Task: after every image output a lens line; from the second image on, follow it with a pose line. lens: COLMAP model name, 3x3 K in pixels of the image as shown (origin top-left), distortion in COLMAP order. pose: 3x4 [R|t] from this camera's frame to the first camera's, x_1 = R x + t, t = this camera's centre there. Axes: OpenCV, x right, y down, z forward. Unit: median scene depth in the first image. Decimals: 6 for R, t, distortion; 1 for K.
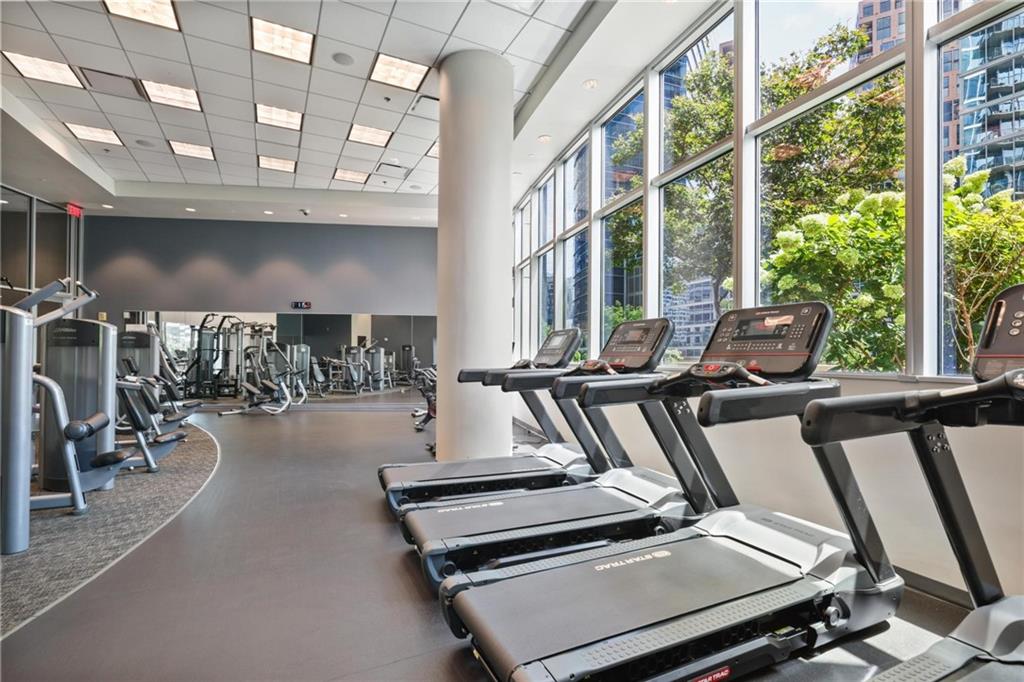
lens RADIAL K [[485.8, 0, 513.9], [0, 485.8, 350.0], [0, 0, 1]] dist [0.000909, 0.000150]
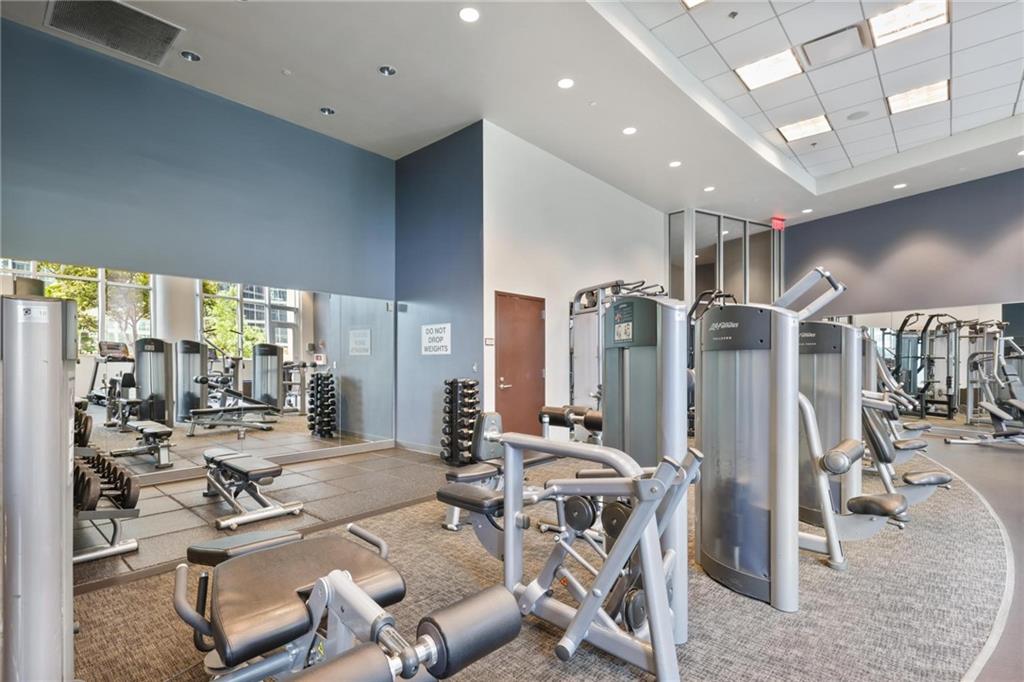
lens RADIAL K [[485.8, 0, 513.9], [0, 485.8, 350.0], [0, 0, 1]] dist [0.000909, 0.000150]
pose [[0.362608, -0.022823, -0.931662, -0.159829], [0.007229, 0.999739, -0.021678, 0.000586], [0.931914, 0.001126, 0.362679, 0.108035]]
